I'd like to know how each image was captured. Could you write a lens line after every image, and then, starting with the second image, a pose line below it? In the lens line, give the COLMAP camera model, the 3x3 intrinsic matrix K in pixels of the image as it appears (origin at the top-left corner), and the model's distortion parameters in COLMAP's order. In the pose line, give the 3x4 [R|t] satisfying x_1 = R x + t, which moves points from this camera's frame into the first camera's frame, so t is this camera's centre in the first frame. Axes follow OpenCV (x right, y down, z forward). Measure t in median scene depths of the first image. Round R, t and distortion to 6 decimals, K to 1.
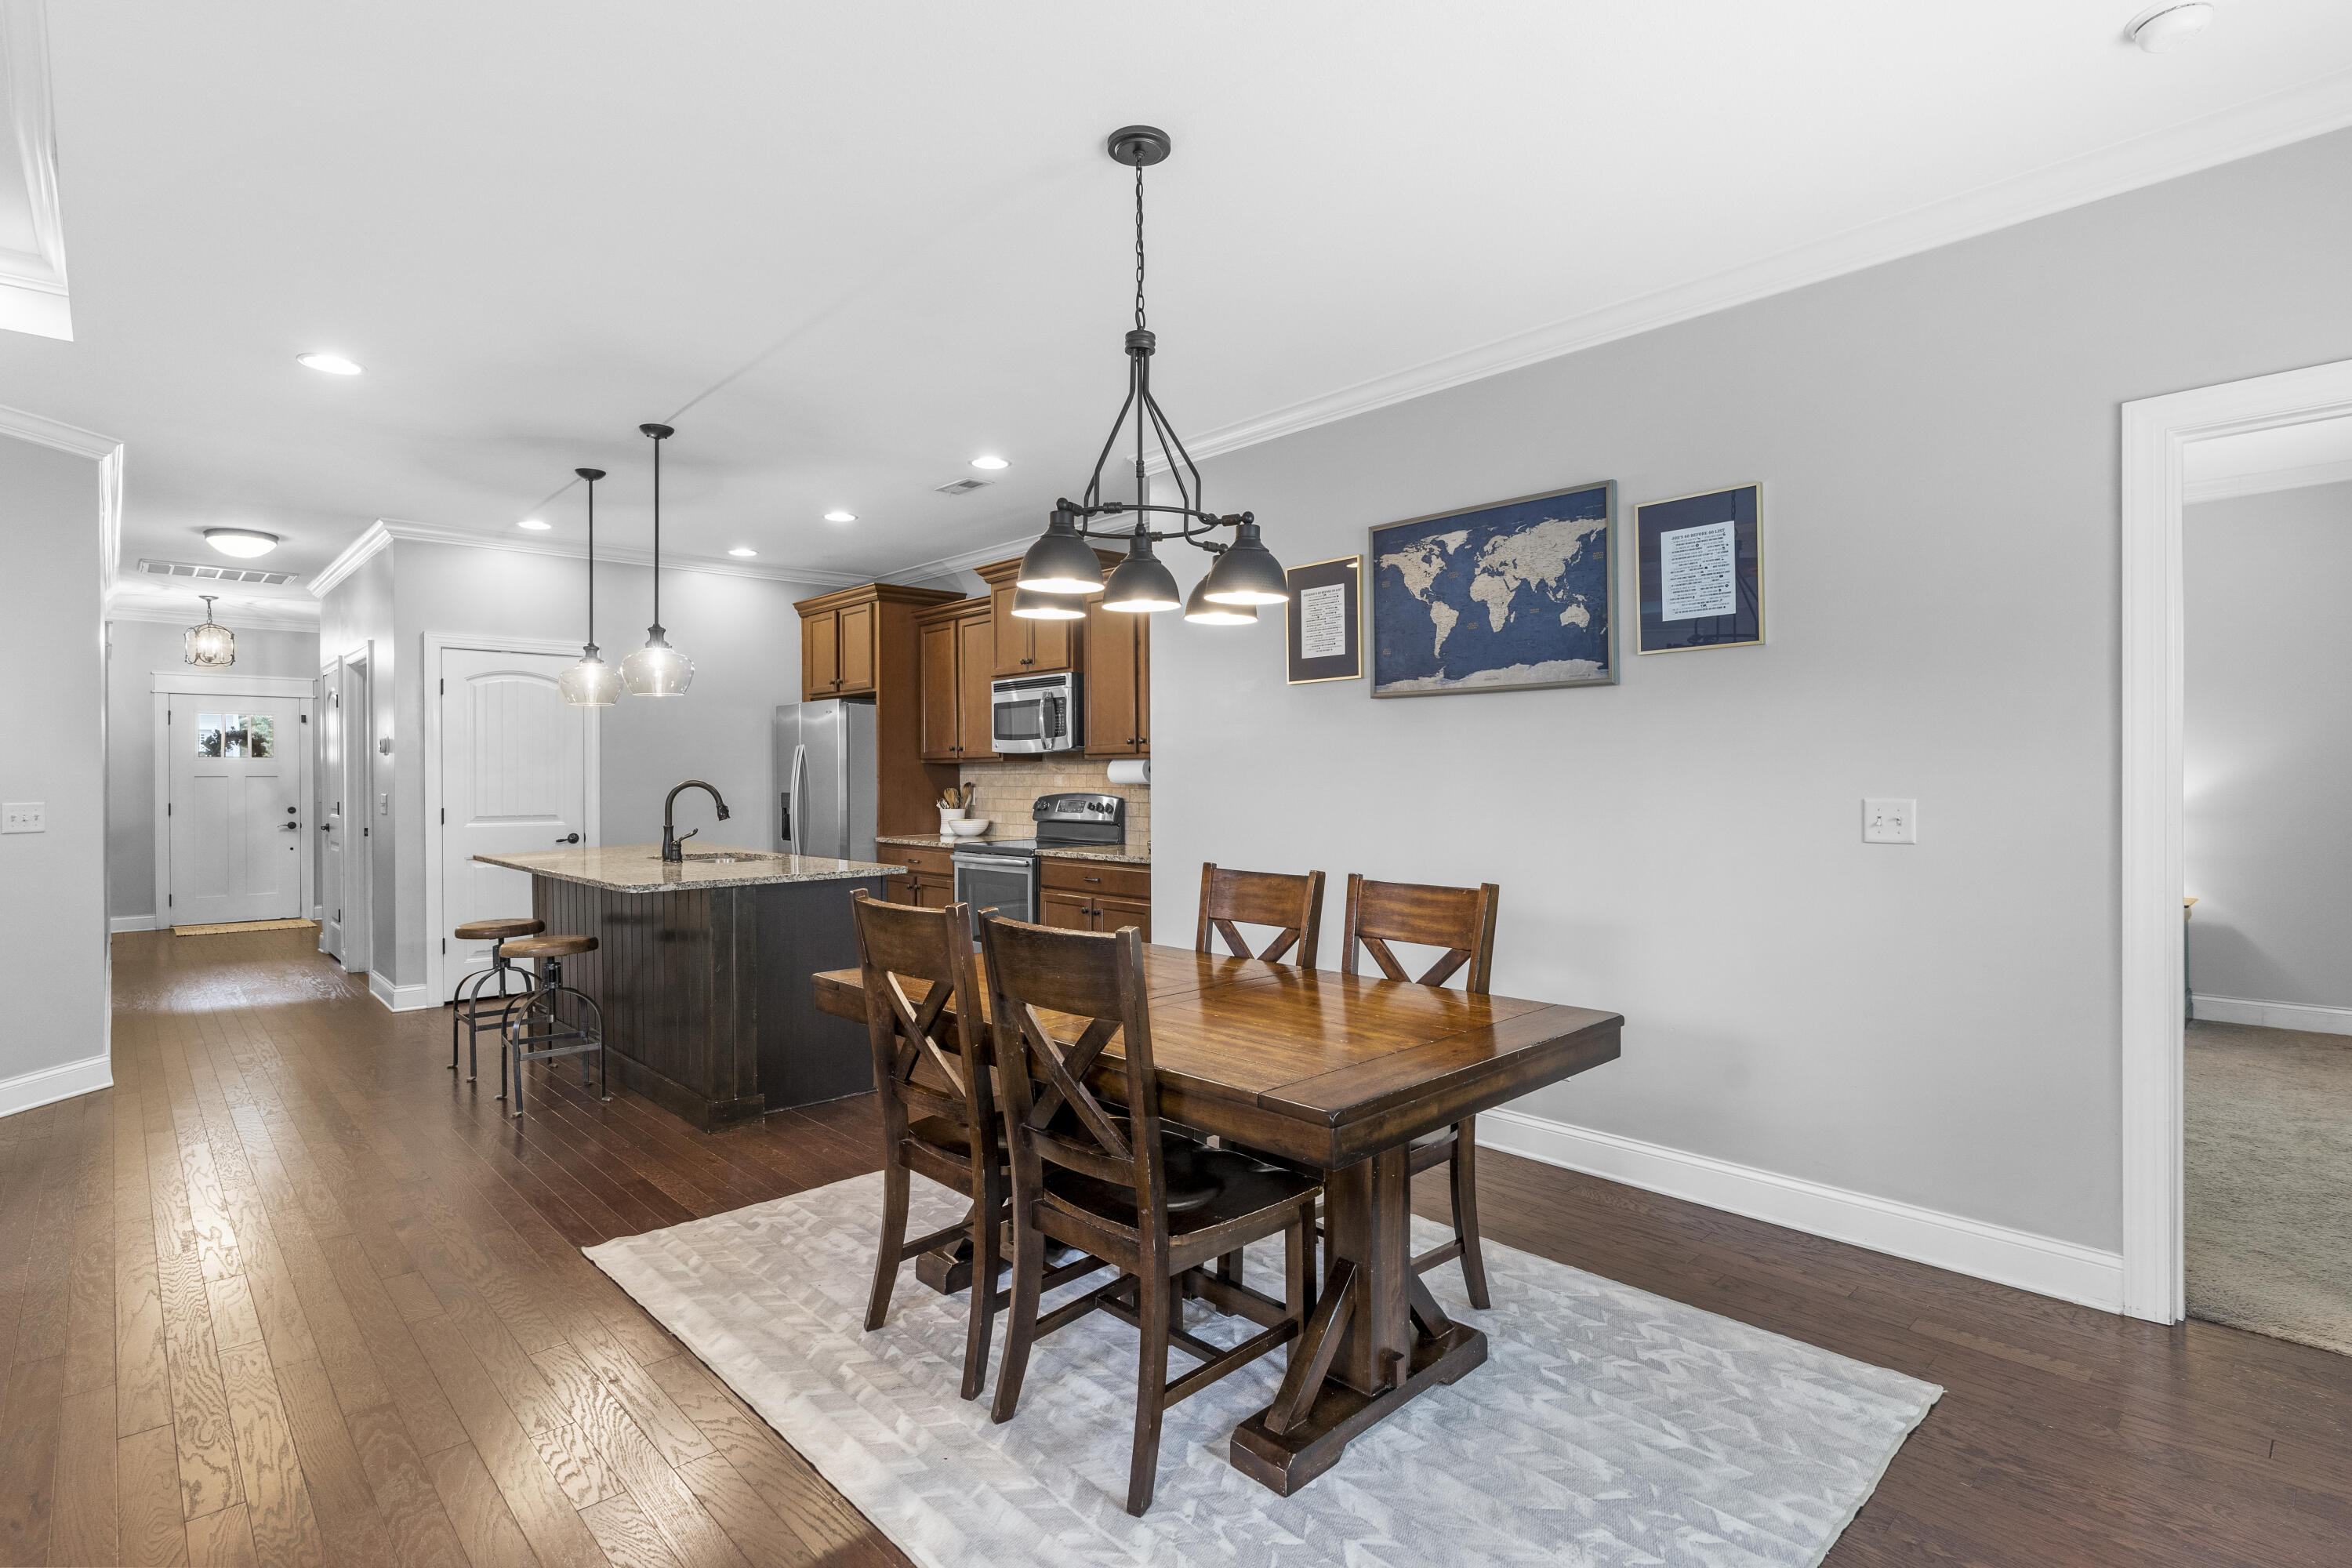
lens RADIAL K [[1141.4, 0, 1161.1], [0, 1141.4, 778.6], [0, 0, 1]] dist [-0.012773, 0.002936]
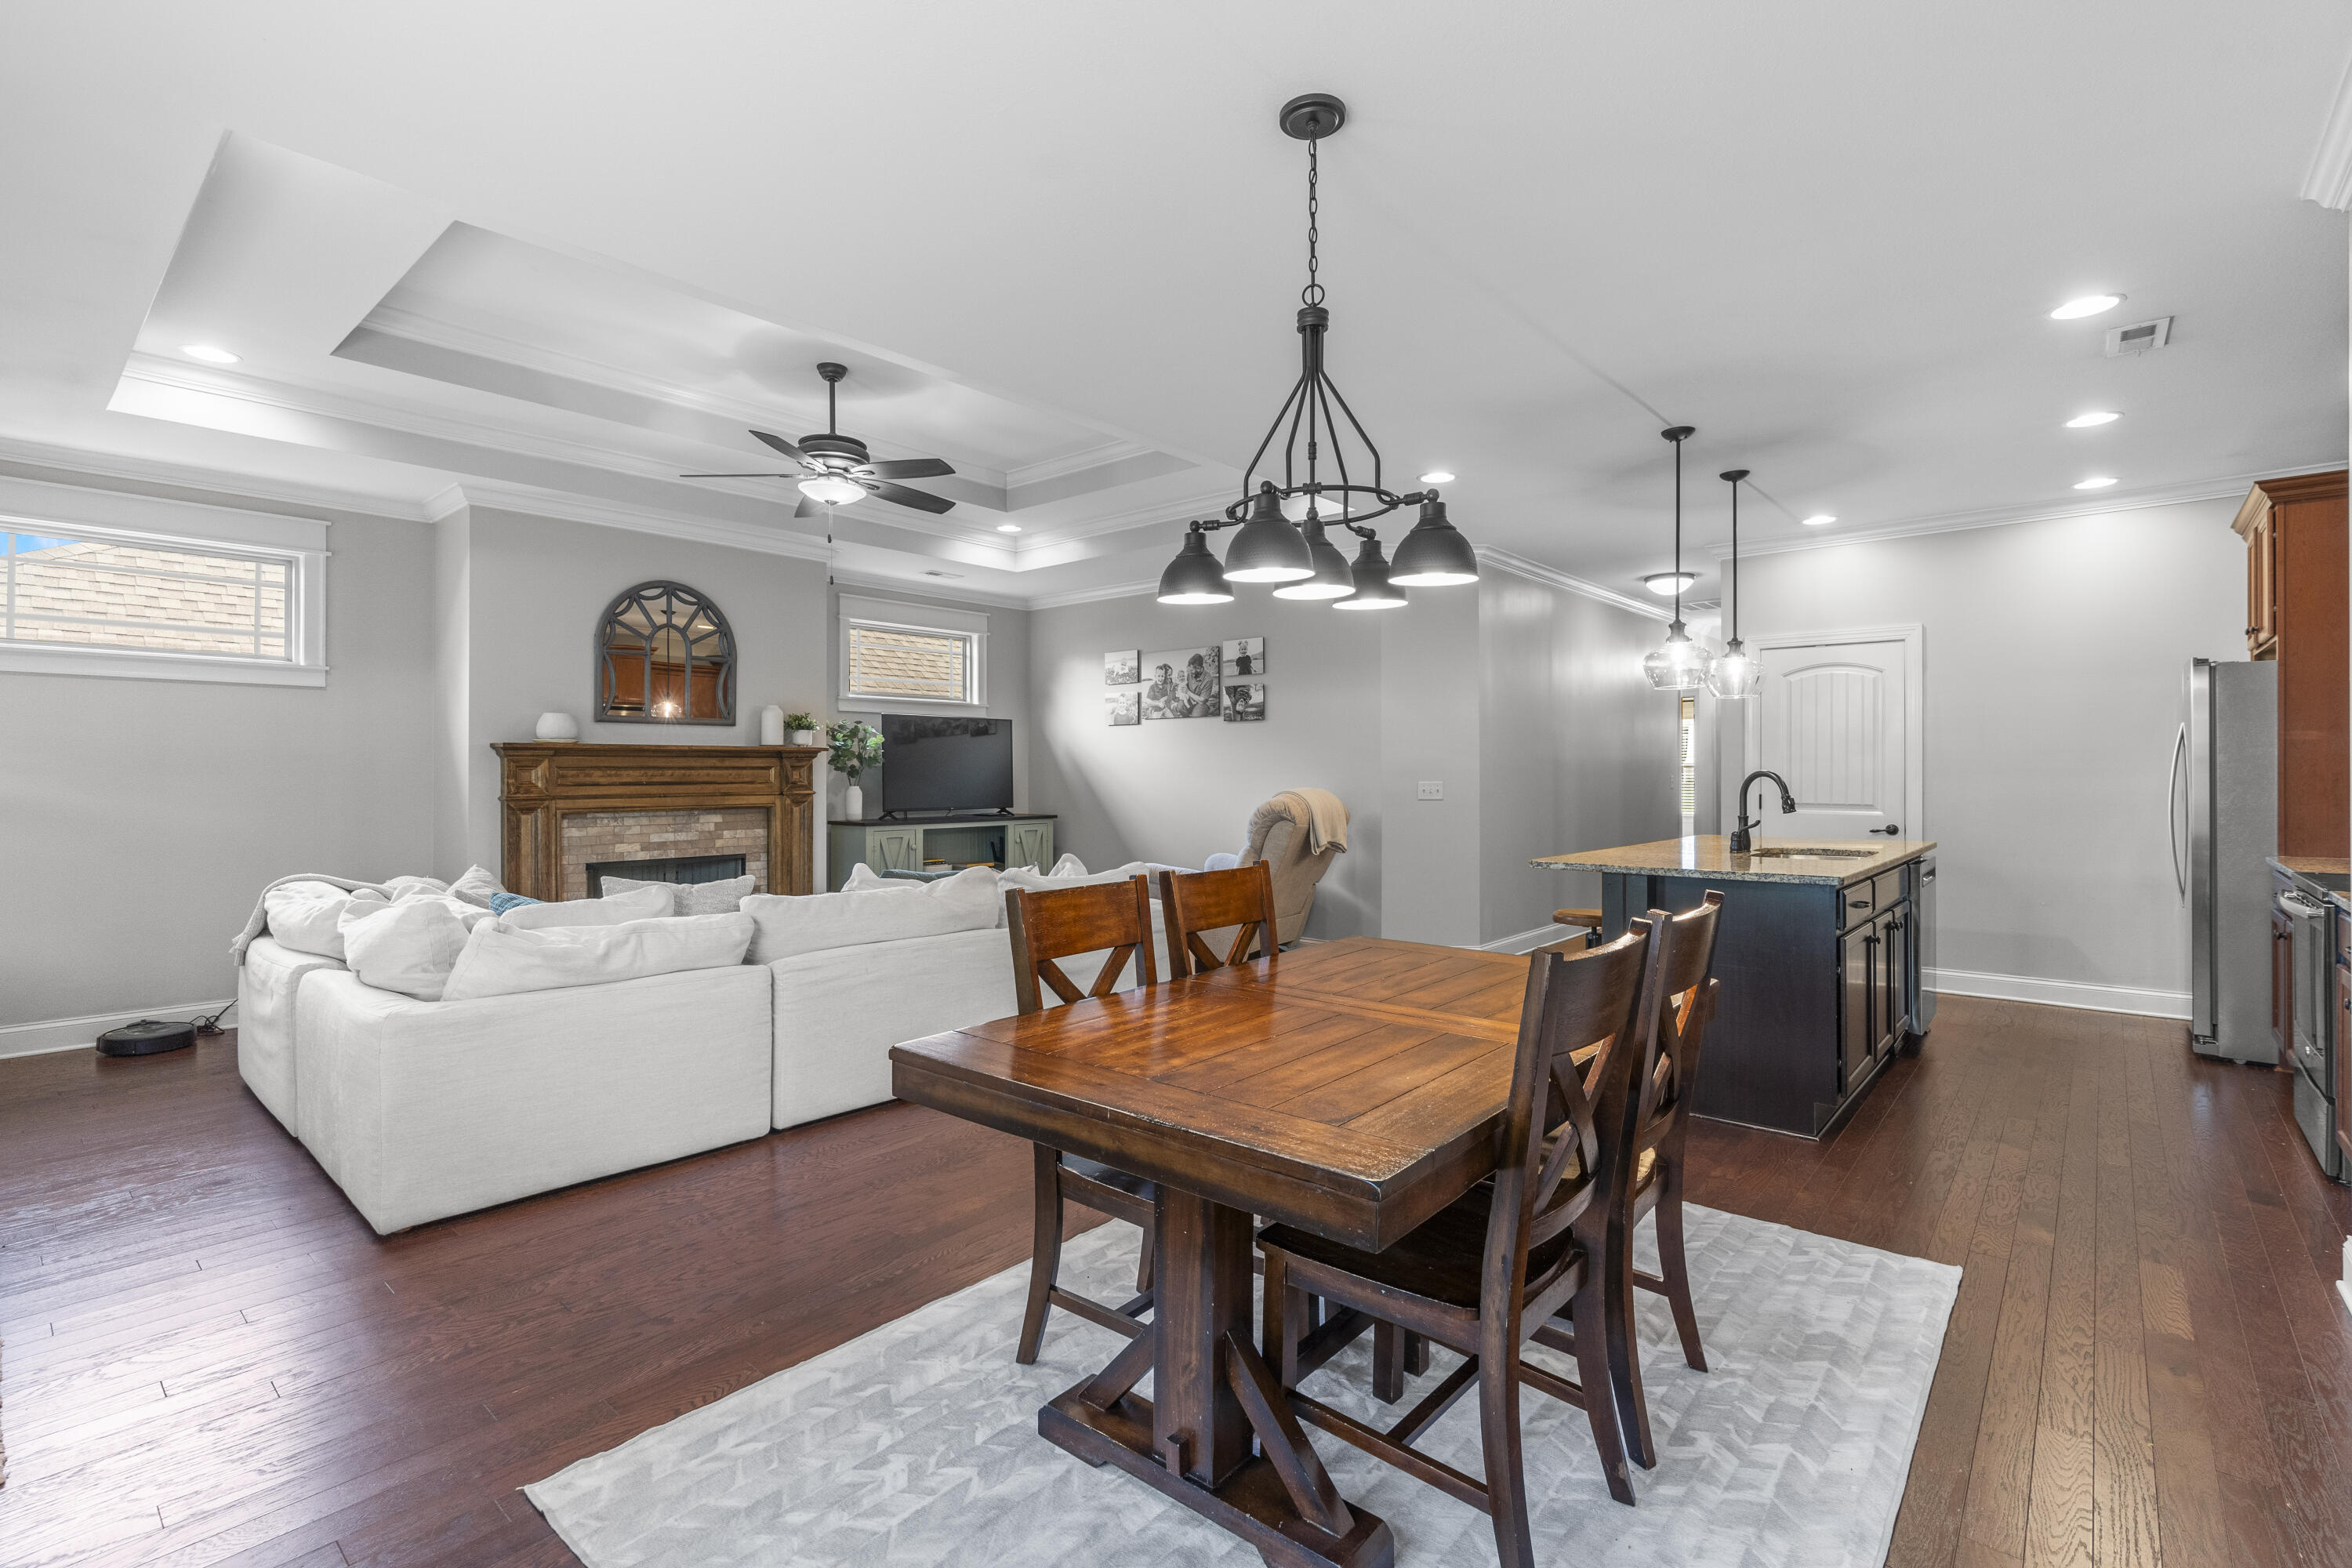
lens RADIAL K [[1067.8, 0, 1156.5], [0, 1067.8, 764.5], [0, 0, 1]] dist [-0.011050, 0.003612]
pose [[0.097754, 0.000424, -0.995210, 0.532727], [-0.001836, 0.999998, 0.000245, -0.003262], [0.995209, 0.001803, 0.097755, 0.482748]]
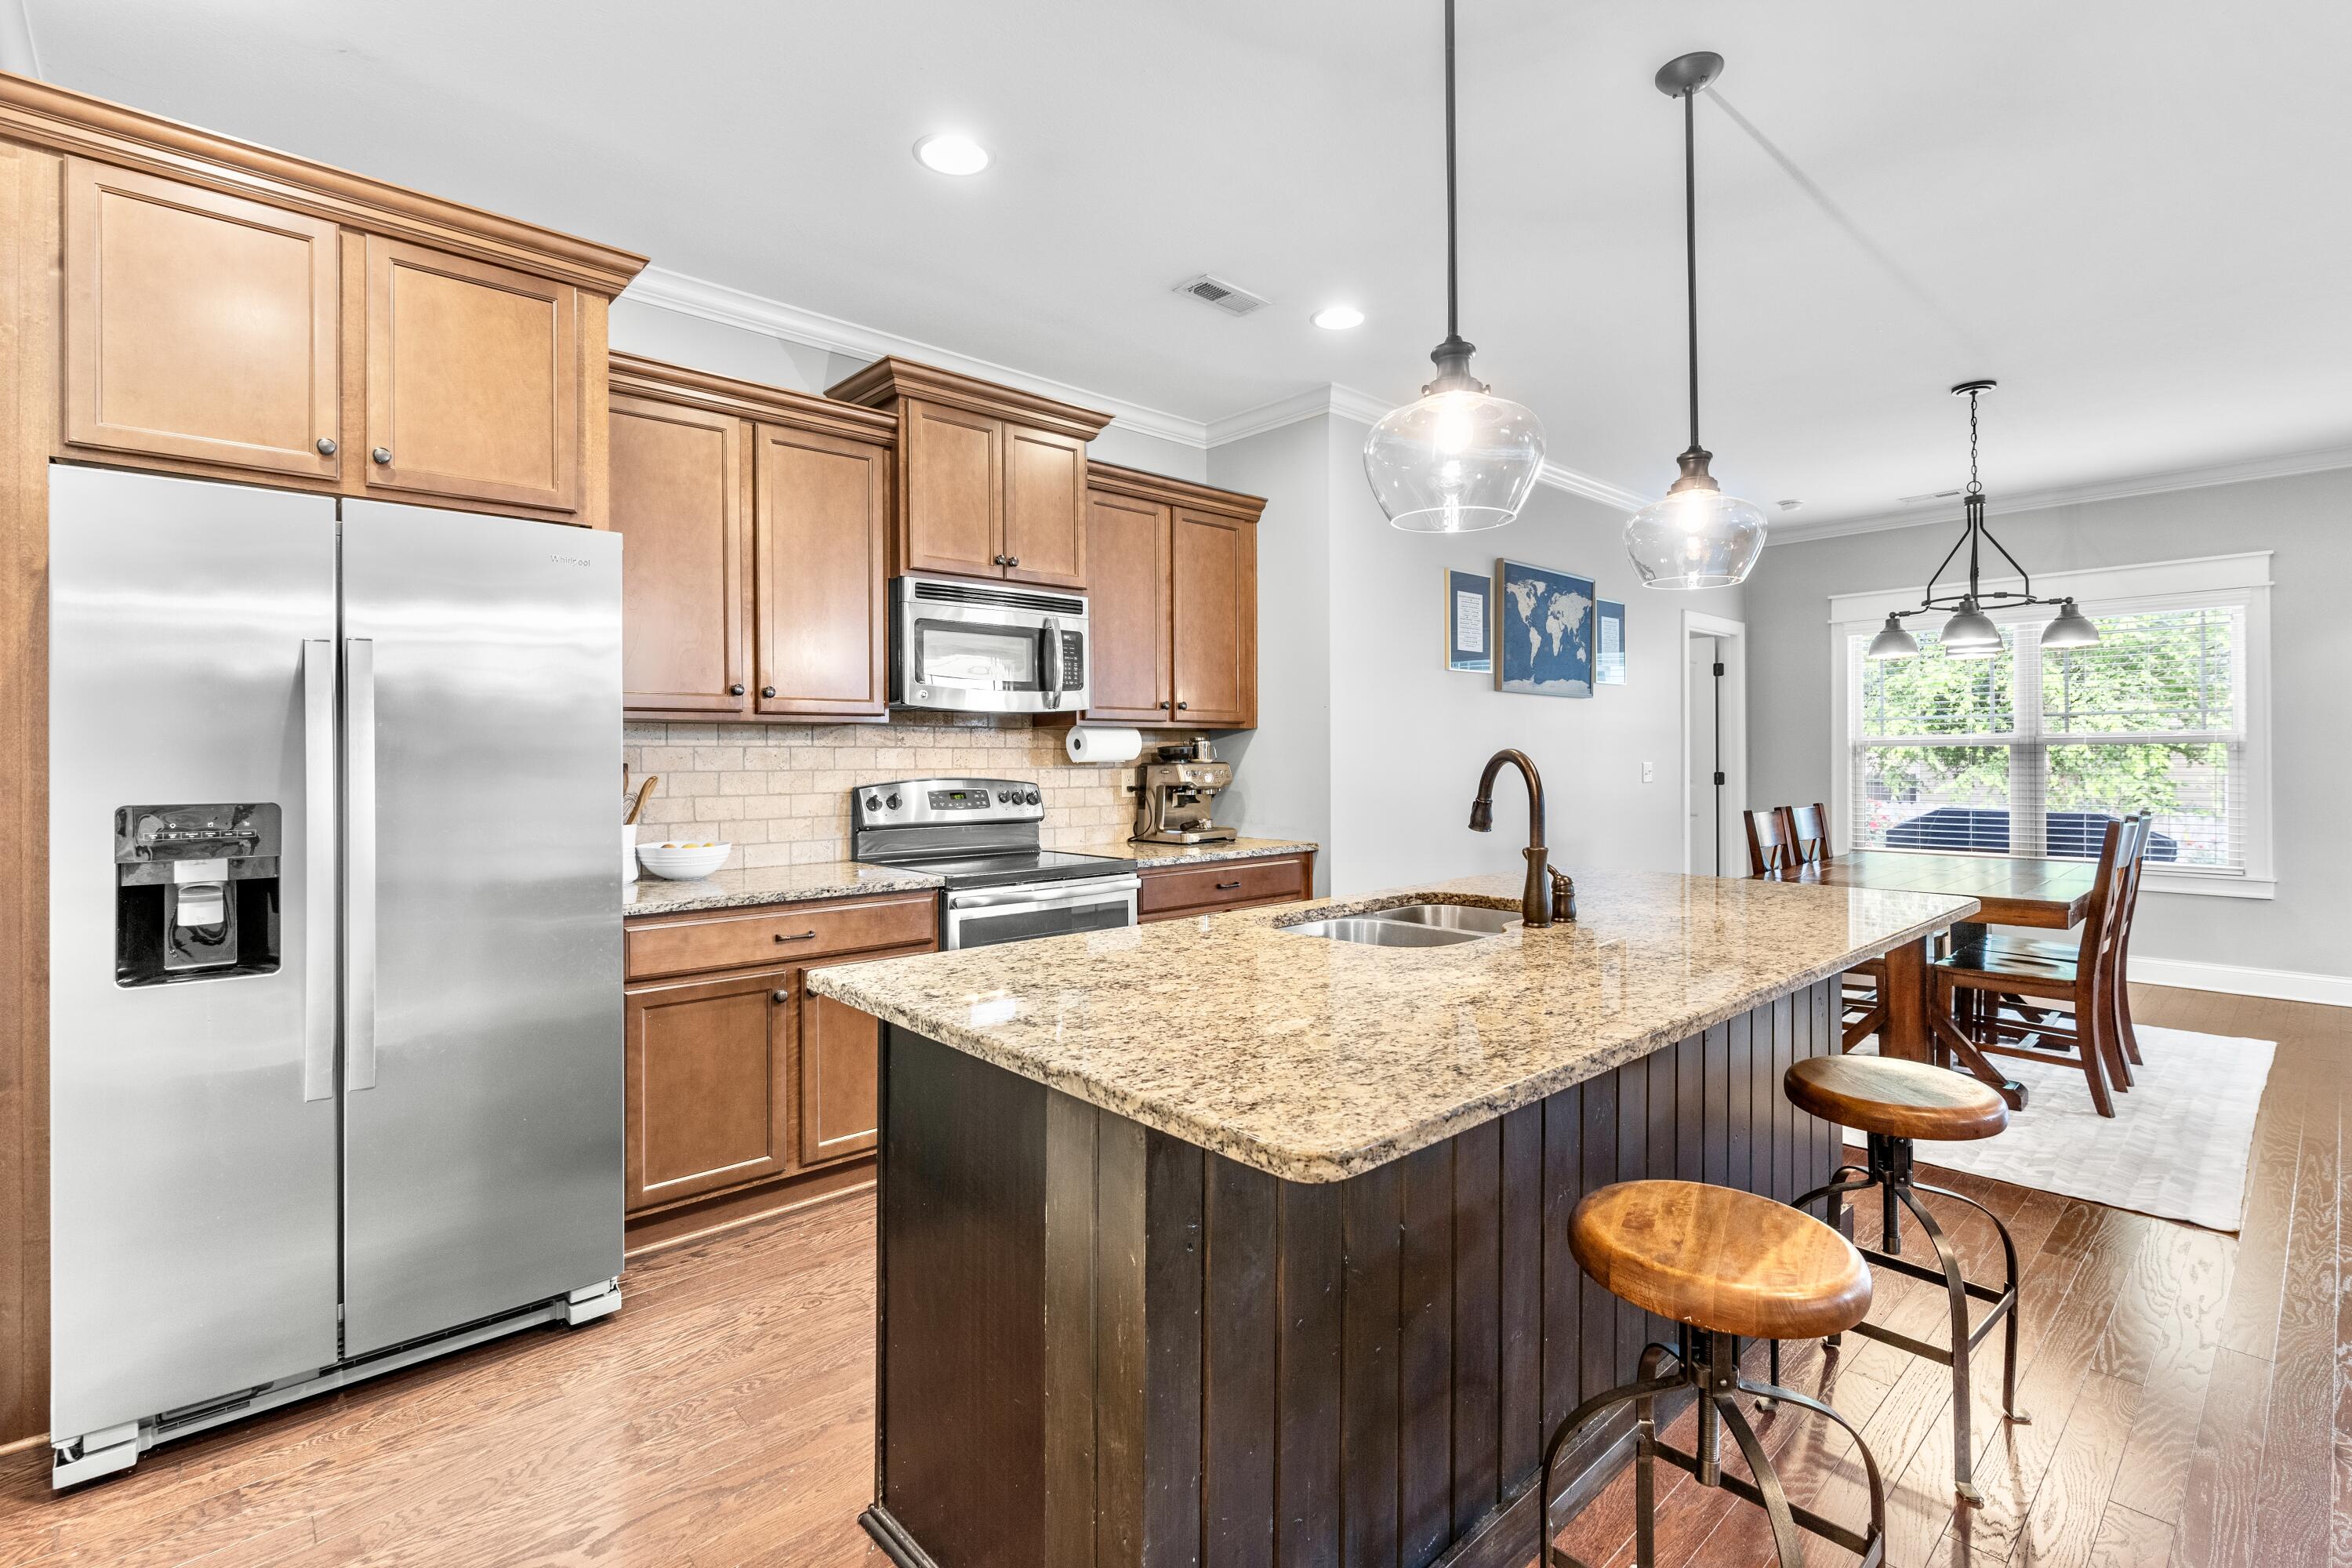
lens RADIAL K [[1067.8, 0, 1152.8], [0, 1067.8, 765.0], [0, 0, 1]] dist [-0.011050, 0.003612]
pose [[0.023067, -0.004383, 0.999724, -1.042093], [0.006027, 0.999973, 0.004245, 0.005875], [-0.999716, 0.005927, 0.023092, 1.383513]]
